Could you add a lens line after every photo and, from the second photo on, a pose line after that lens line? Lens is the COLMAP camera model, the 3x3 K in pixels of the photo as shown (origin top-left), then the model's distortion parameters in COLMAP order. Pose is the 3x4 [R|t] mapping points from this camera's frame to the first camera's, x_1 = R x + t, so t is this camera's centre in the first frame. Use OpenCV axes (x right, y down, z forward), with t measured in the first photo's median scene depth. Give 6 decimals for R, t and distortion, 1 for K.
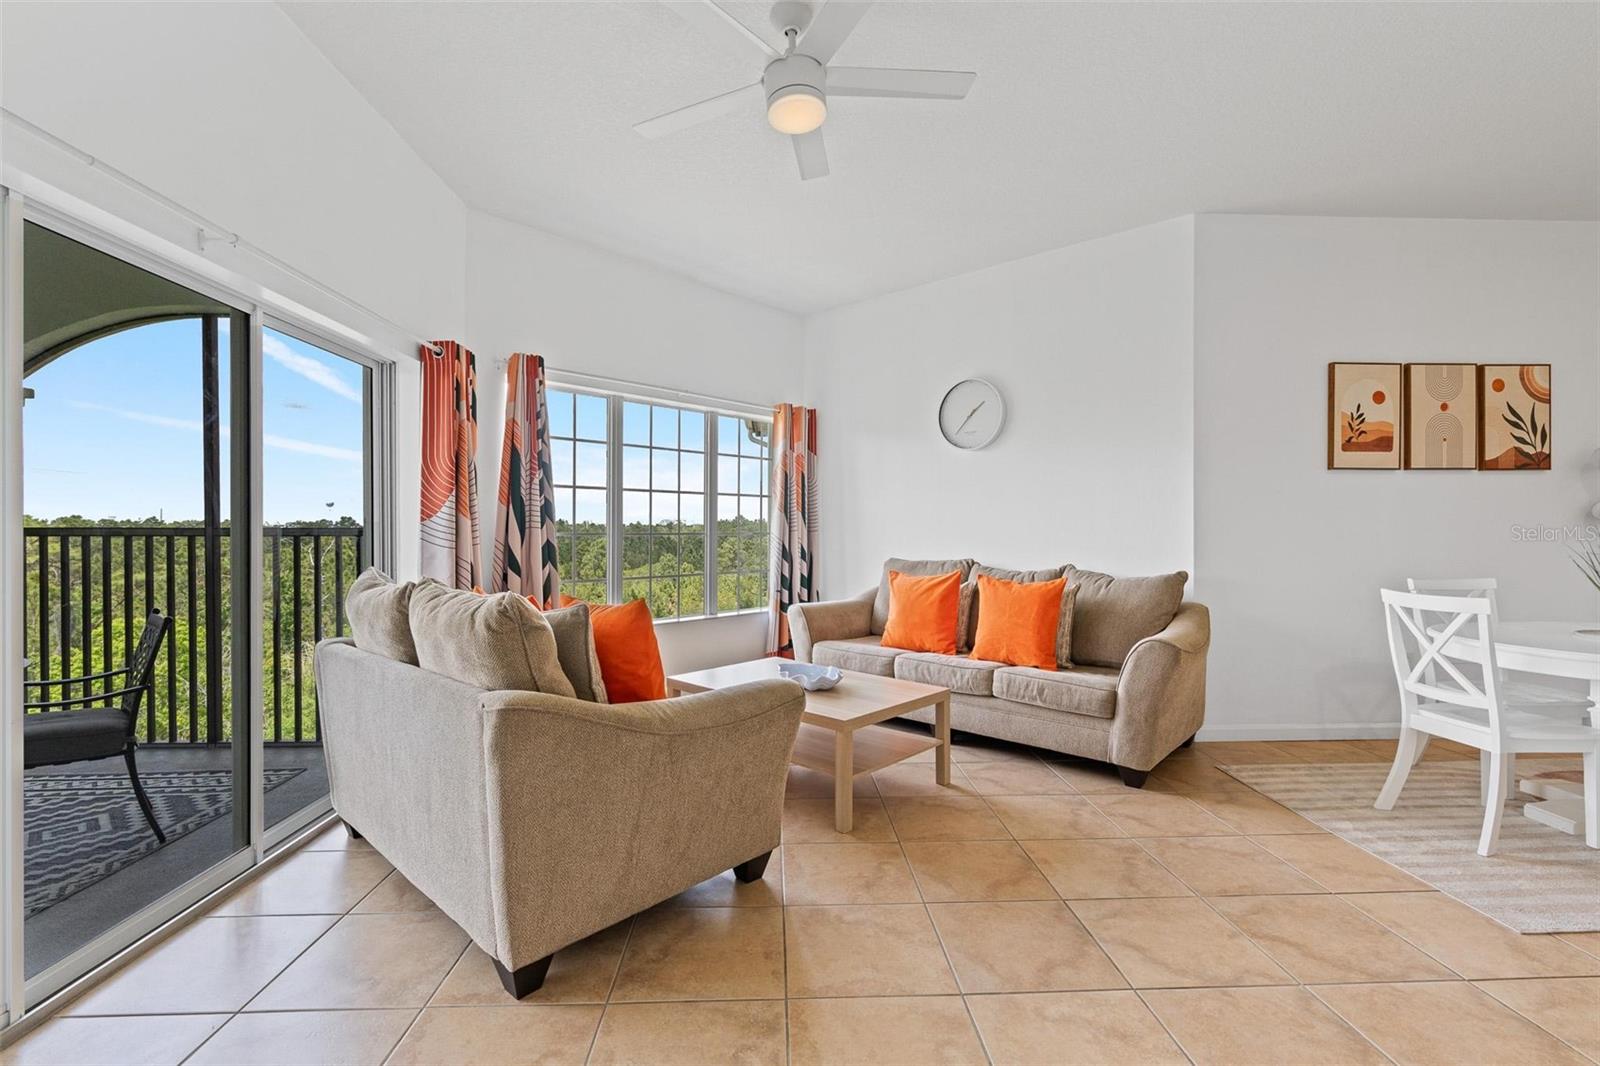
lens RADIAL K [[713.1, 0, 801.9], [0, 713.1, 528.0], [0, 0, 1]] dist [-0.002298, 0.000555]
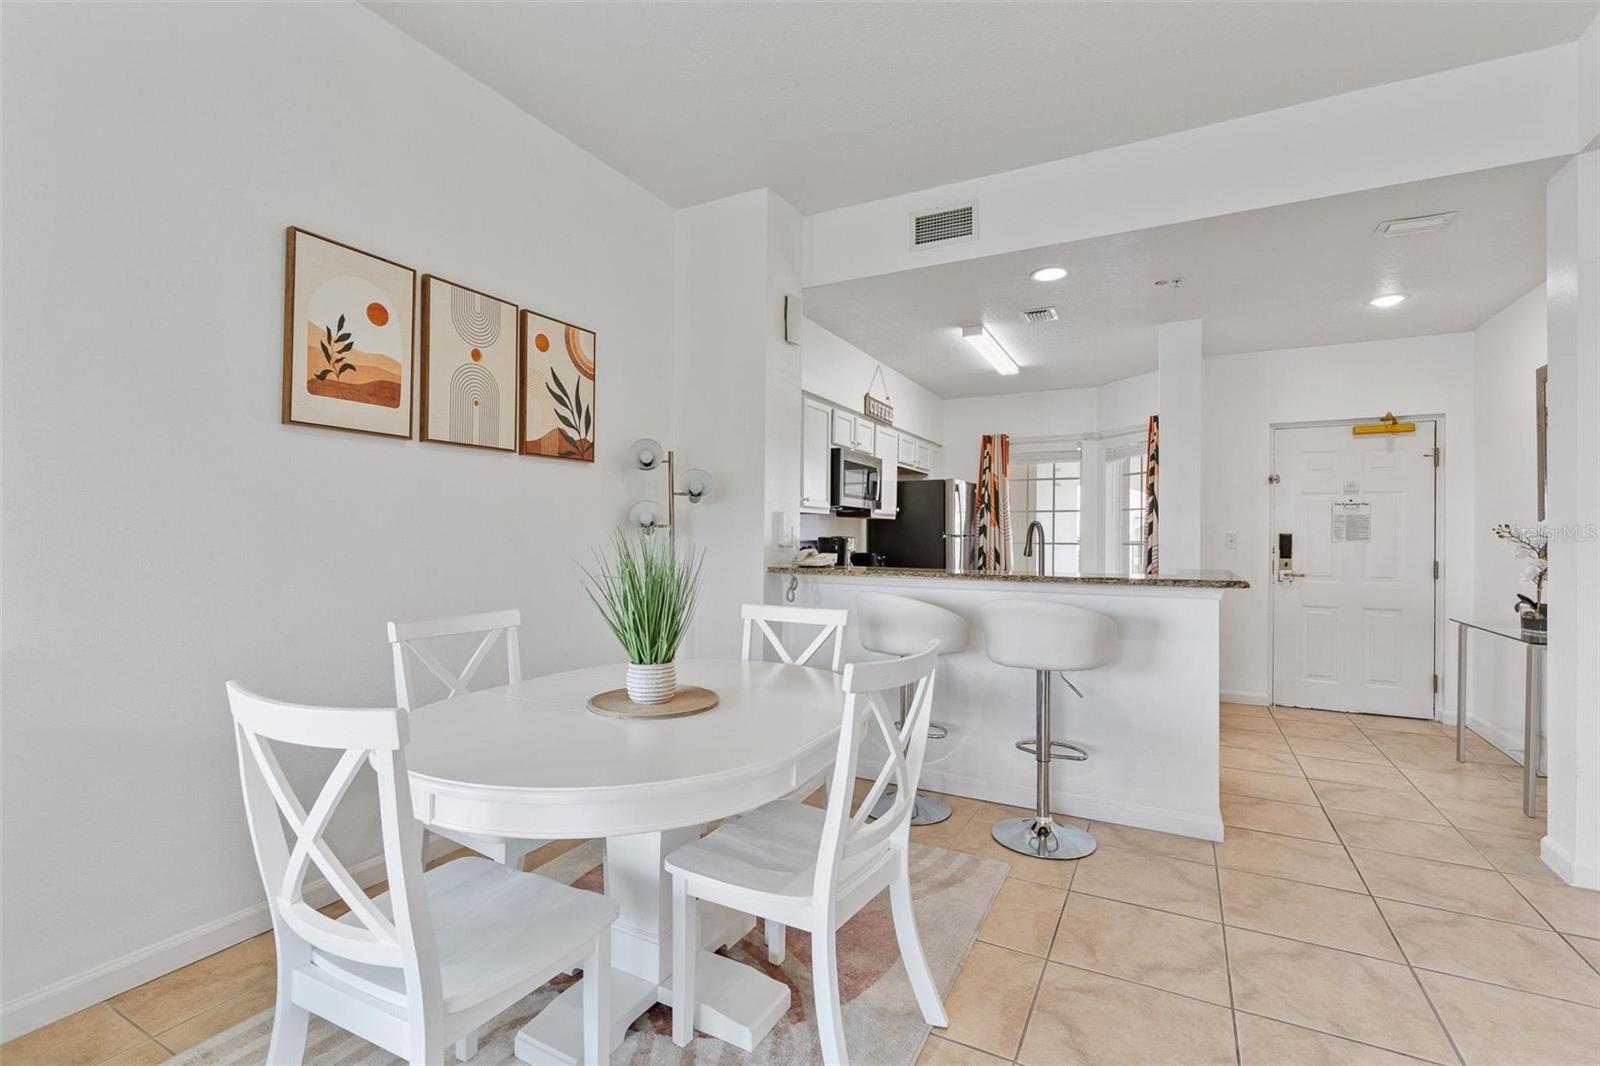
lens RADIAL K [[712.5, 0, 795.5], [0, 712.5, 532.6], [0, 0, 1]] dist [-0.008052, 0.001690]
pose [[0.510183, 0.009824, 0.860010, 0.477618], [-0.010130, 0.999934, -0.005413, -0.000269], [-0.860006, -0.005950, 0.510249, 0.392475]]
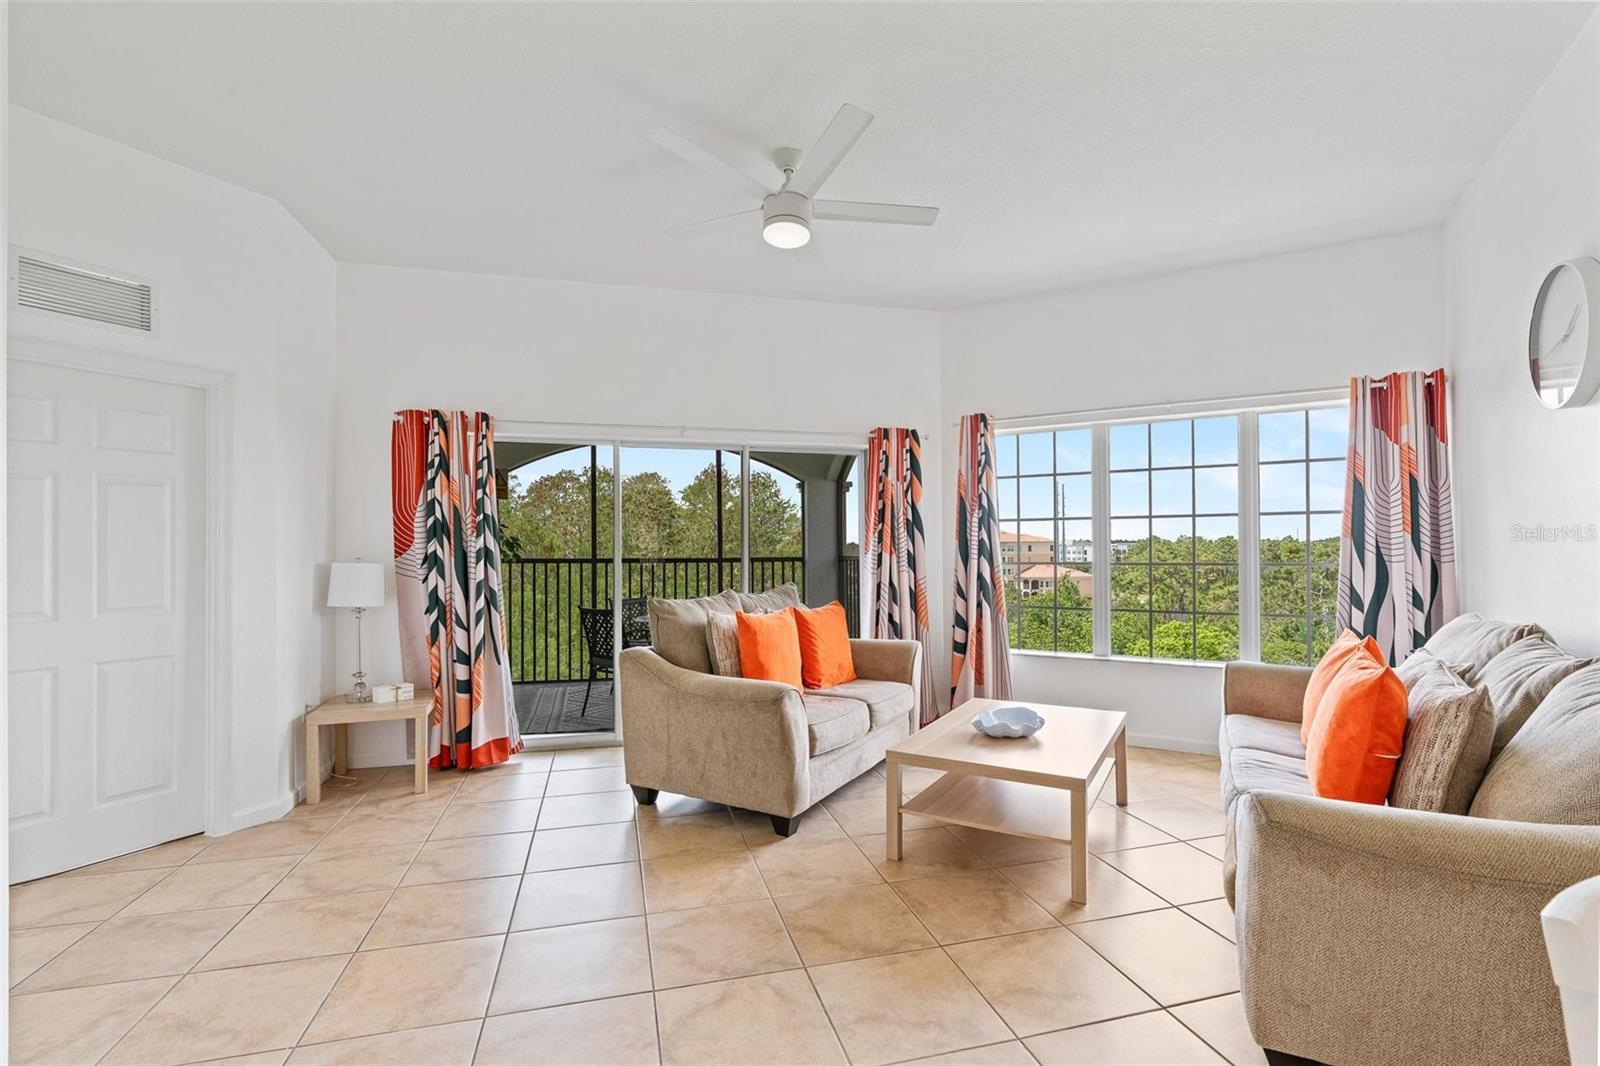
lens RADIAL K [[719.7, 0, 798.8], [0, 719.7, 542.5], [0, 0, 1]] dist [-0.008454, 0.000431]
pose [[0.214012, -0.011417, -0.976764, 0.744502], [0.007540, 0.999921, -0.010036, -0.016600], [0.976802, -0.005217, 0.214081, 0.453789]]
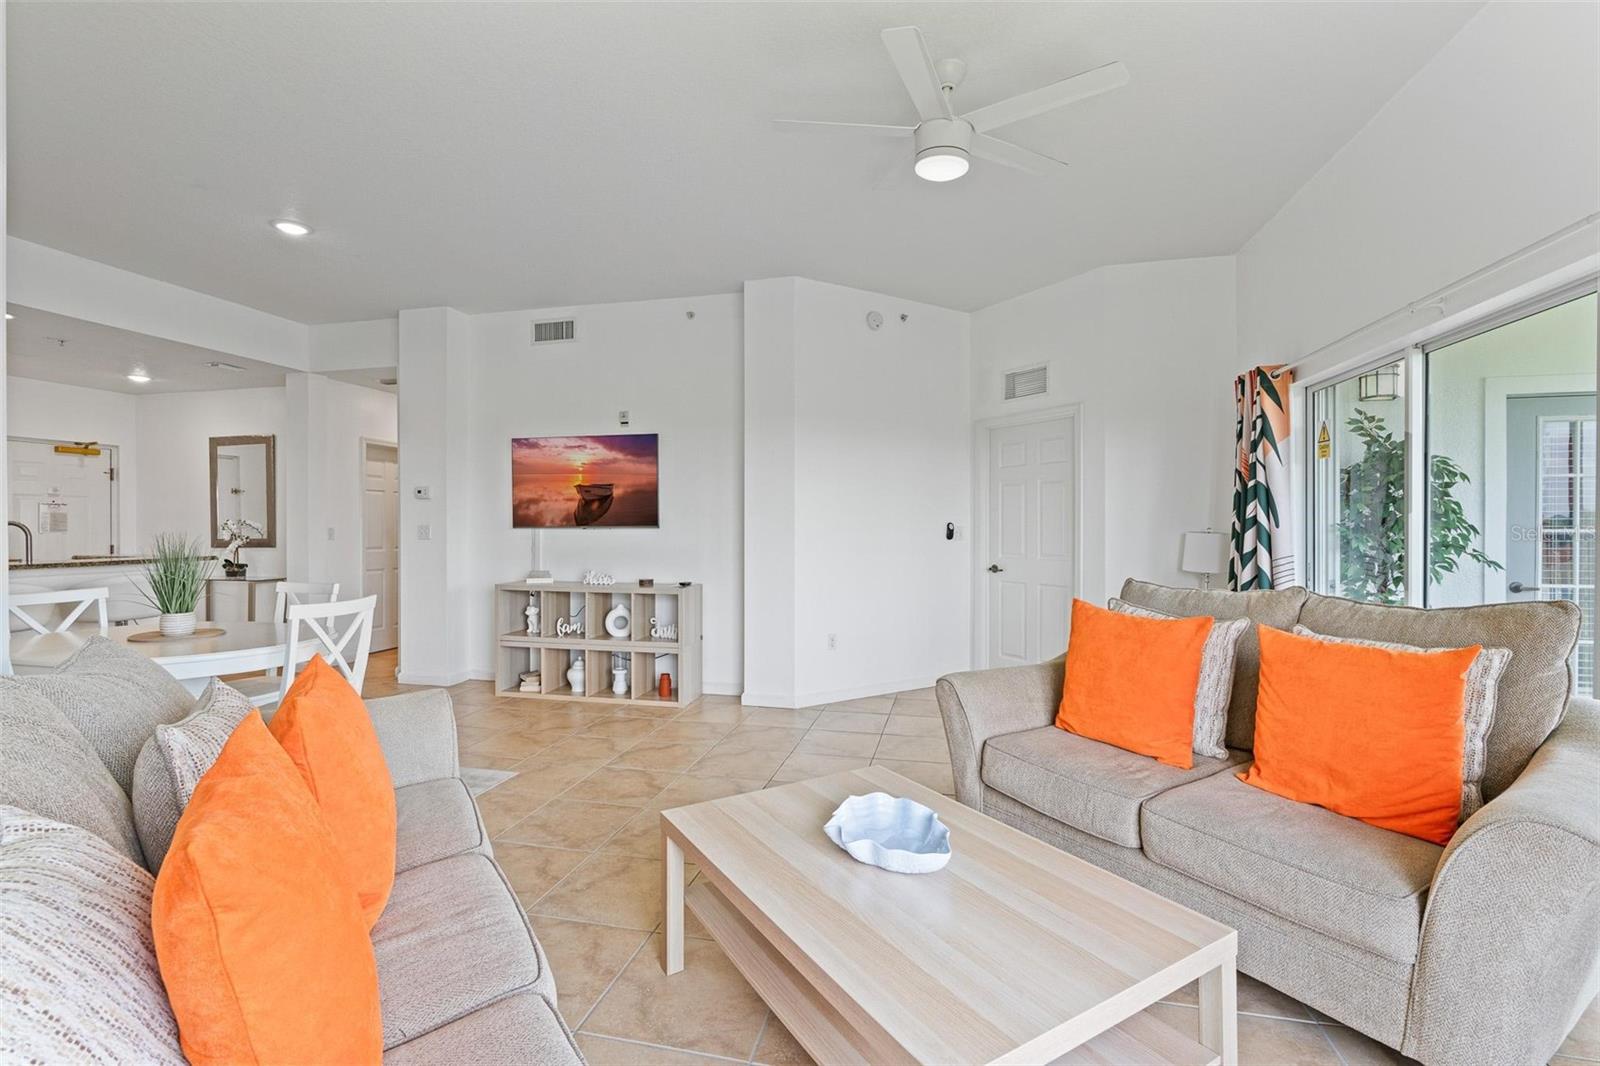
lens RADIAL K [[712.5, 0, 795.5], [0, 712.5, 532.6], [0, 0, 1]] dist [-0.008052, 0.001690]
pose [[-0.961953, -0.001060, 0.273211, -0.052574], [0.001098, 0.999969, 0.007746, -0.011572], [-0.273211, 0.007751, -0.961923, 1.288788]]
